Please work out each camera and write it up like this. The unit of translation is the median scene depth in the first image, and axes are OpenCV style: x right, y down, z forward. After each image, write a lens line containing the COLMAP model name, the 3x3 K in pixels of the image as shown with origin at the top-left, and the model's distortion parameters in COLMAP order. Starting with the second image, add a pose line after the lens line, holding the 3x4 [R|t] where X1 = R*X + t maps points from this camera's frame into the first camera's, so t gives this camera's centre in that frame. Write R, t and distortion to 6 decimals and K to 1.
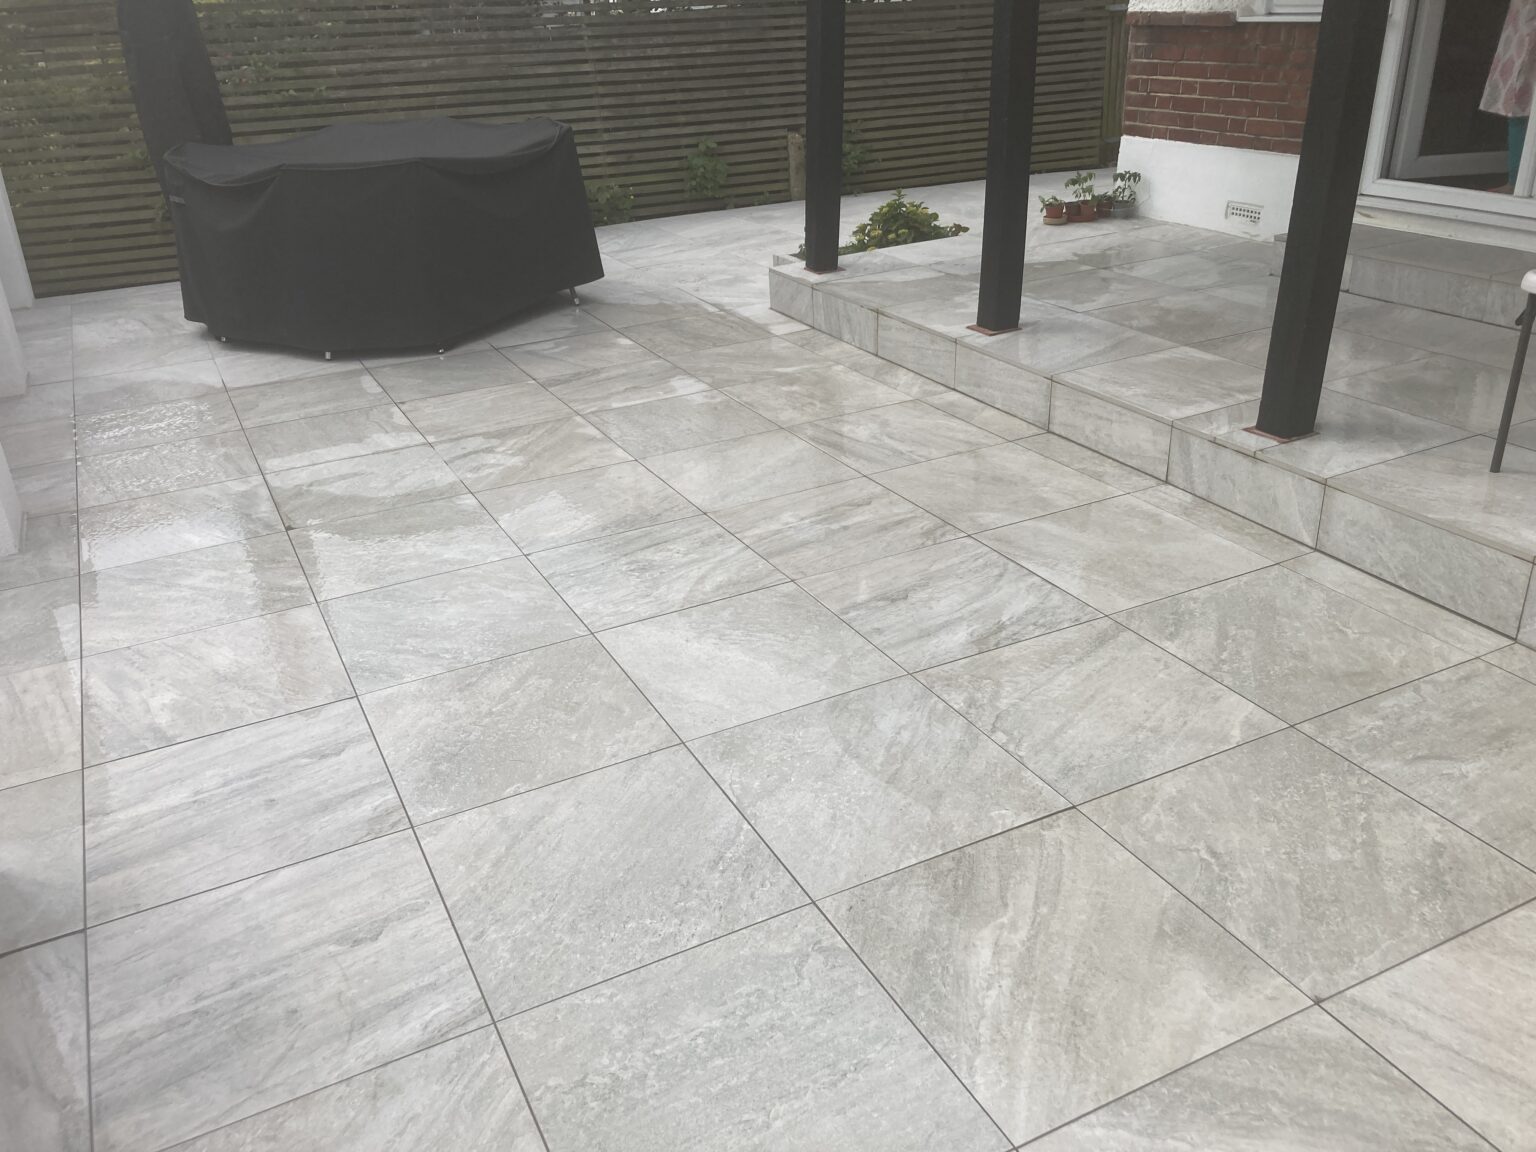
lens RADIAL K [[1216.3, 0, 768.0], [0, 1216.3, 576.0], [0, 0, 1]] dist [0.027680, -0.000562]
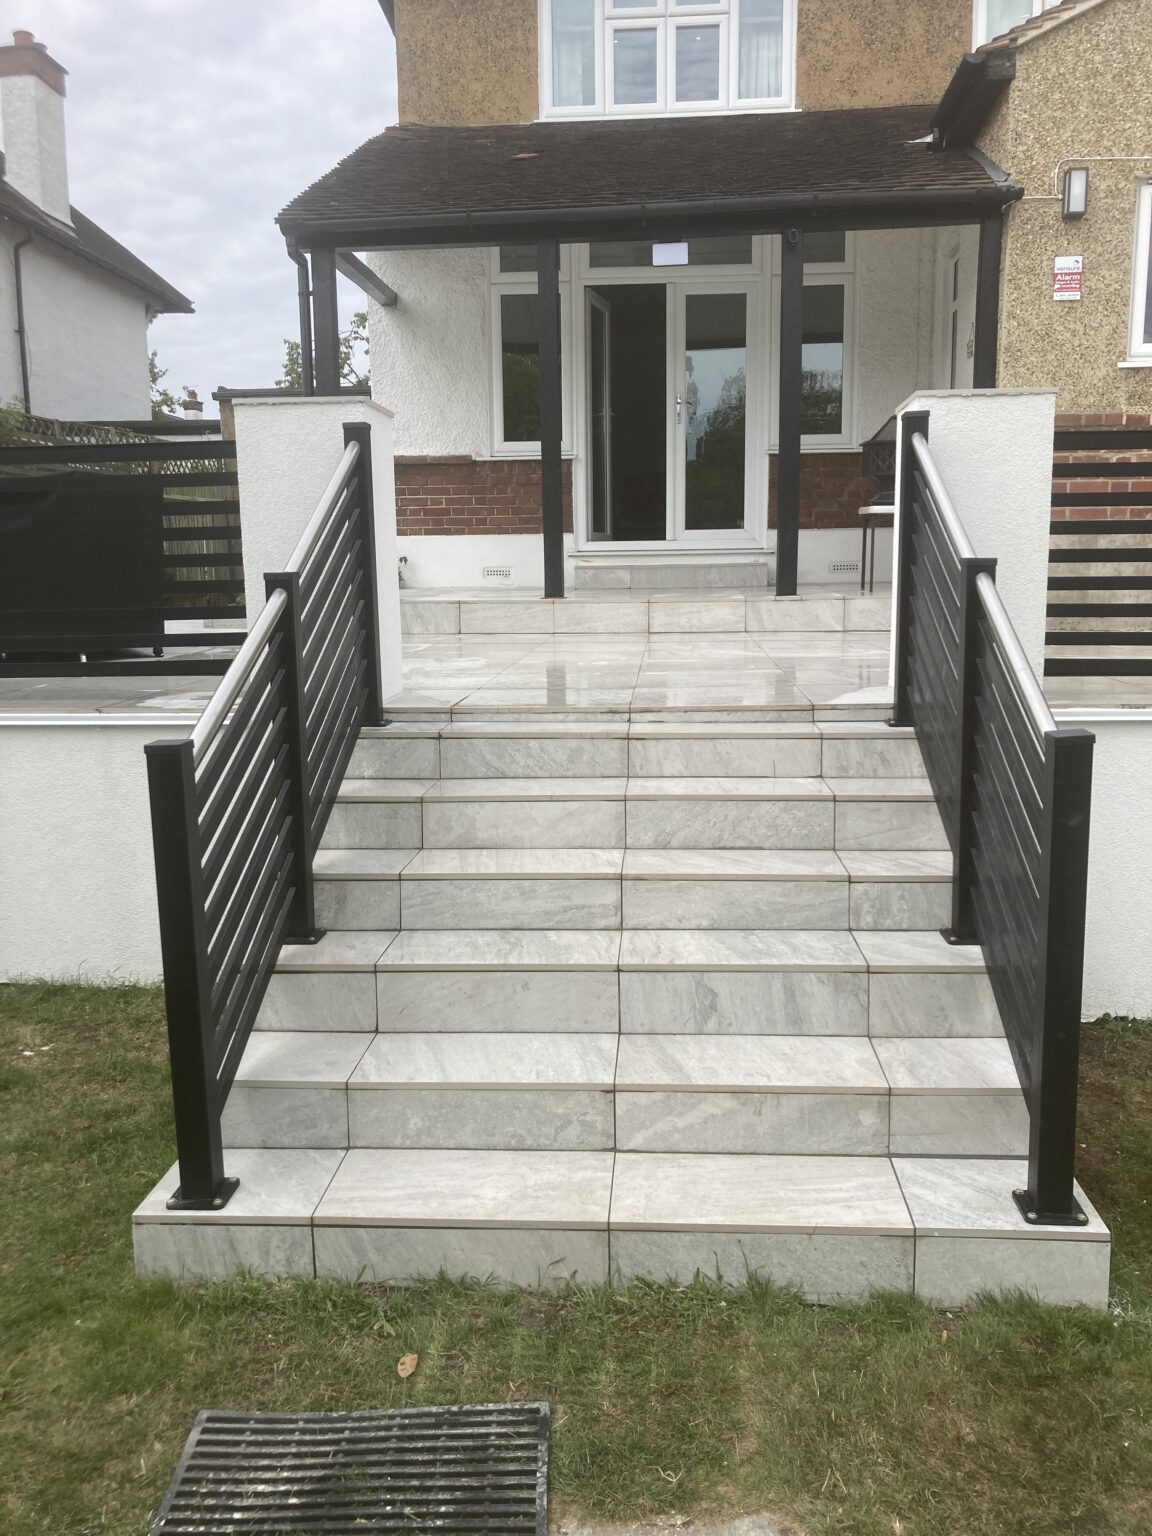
lens RADIAL K [[1262.5, 0, 576.0], [0, 1262.5, 768.0], [0, 0, 1]] dist [0.053321, -0.061634]
pose [[0.518376, -0.107536, 0.848365, -1.014063], [0.367352, 0.923865, -0.107357, 0.157653], [-0.772230, 0.367300, 0.518413, 0.166826]]
